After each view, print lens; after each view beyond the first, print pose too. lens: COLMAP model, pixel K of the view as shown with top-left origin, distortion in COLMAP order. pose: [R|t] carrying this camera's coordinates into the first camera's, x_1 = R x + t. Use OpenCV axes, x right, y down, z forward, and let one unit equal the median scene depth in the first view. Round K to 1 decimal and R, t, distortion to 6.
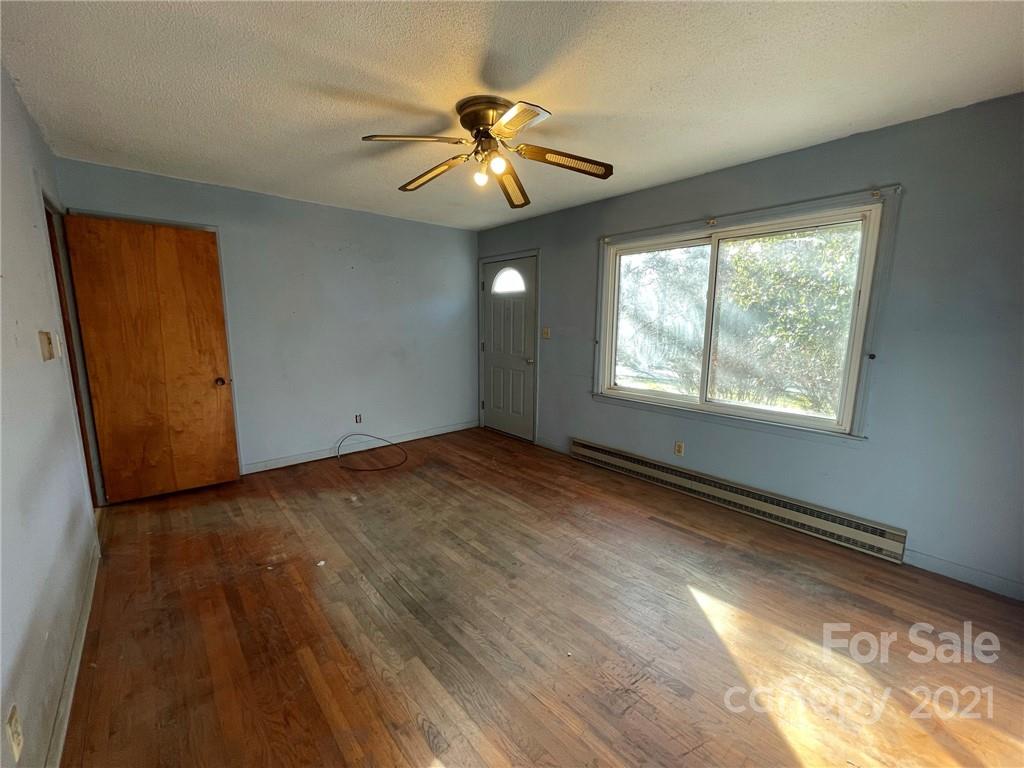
lens RADIAL K [[411.7, 0, 512.0], [0, 411.7, 384.0], [0, 0, 1]] dist [0.000226, 0.000041]
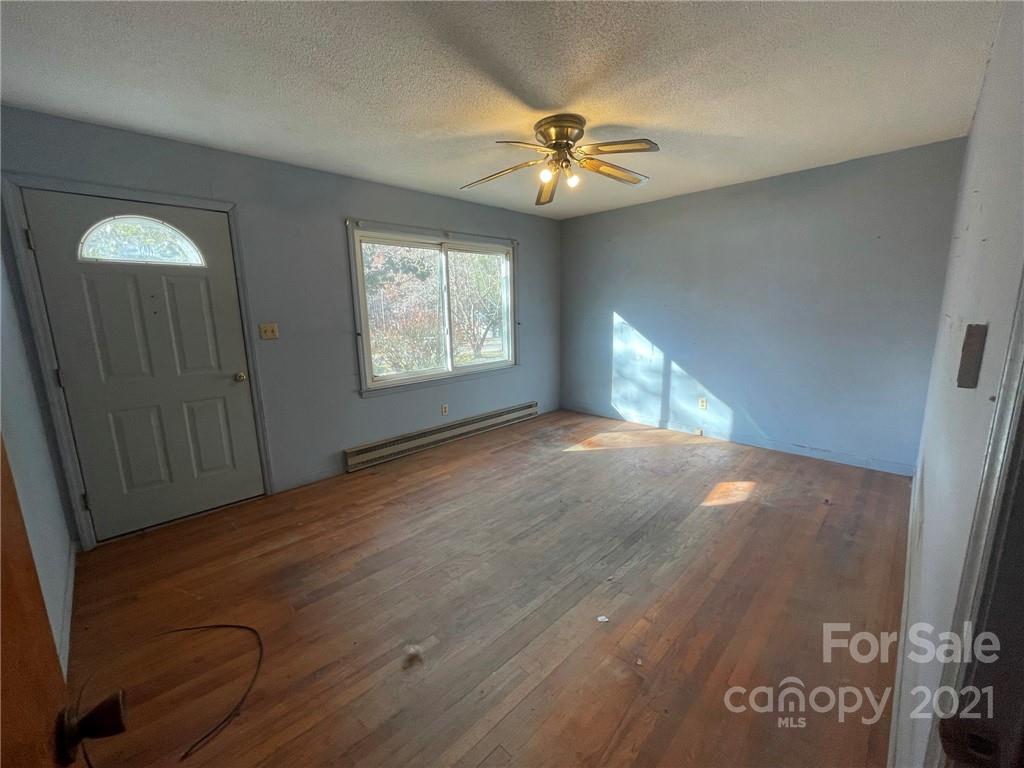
lens RADIAL K [[411.7, 0, 512.0], [0, 411.7, 384.0], [0, 0, 1]] dist [0.000226, 0.000041]
pose [[-0.065736, -0.184142, 0.980699, -0.995418], [0.176339, 0.965212, 0.193054, -0.151761], [-0.982132, 0.185626, -0.030977, 0.975526]]
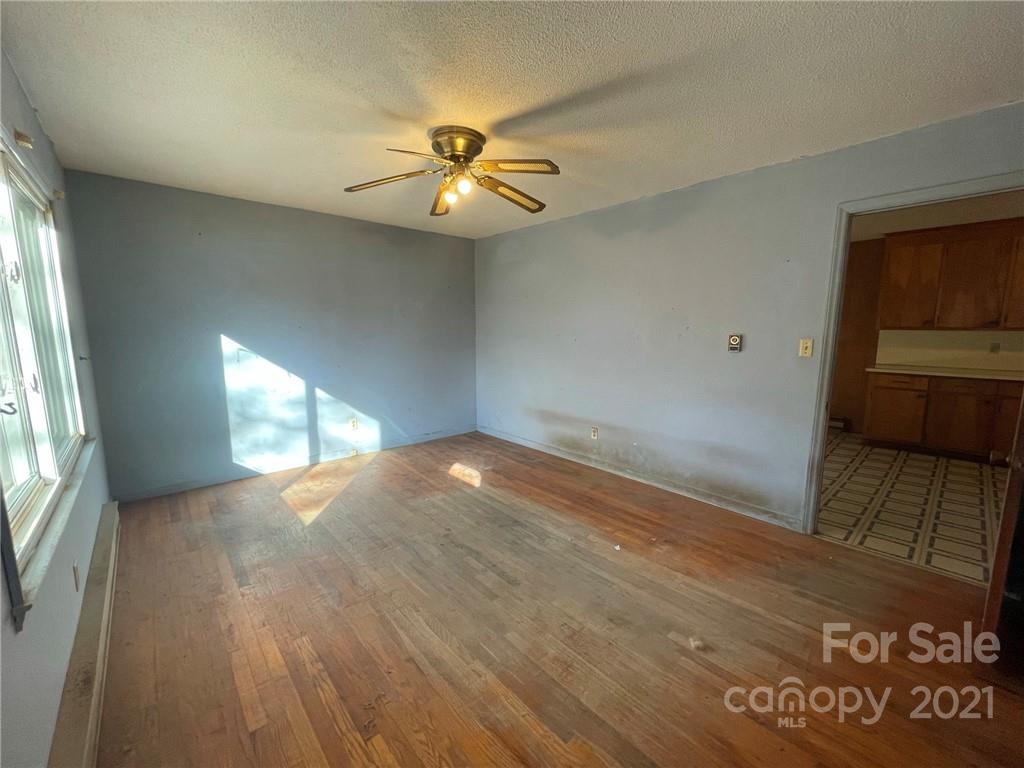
lens RADIAL K [[411.7, 0, 512.0], [0, 411.7, 384.0], [0, 0, 1]] dist [0.000226, 0.000041]
pose [[-0.999940, -0.006883, -0.008553, -0.148975], [-0.009077, 0.956519, 0.291530, -0.264023], [0.006174, 0.291590, -0.956523, 1.688355]]
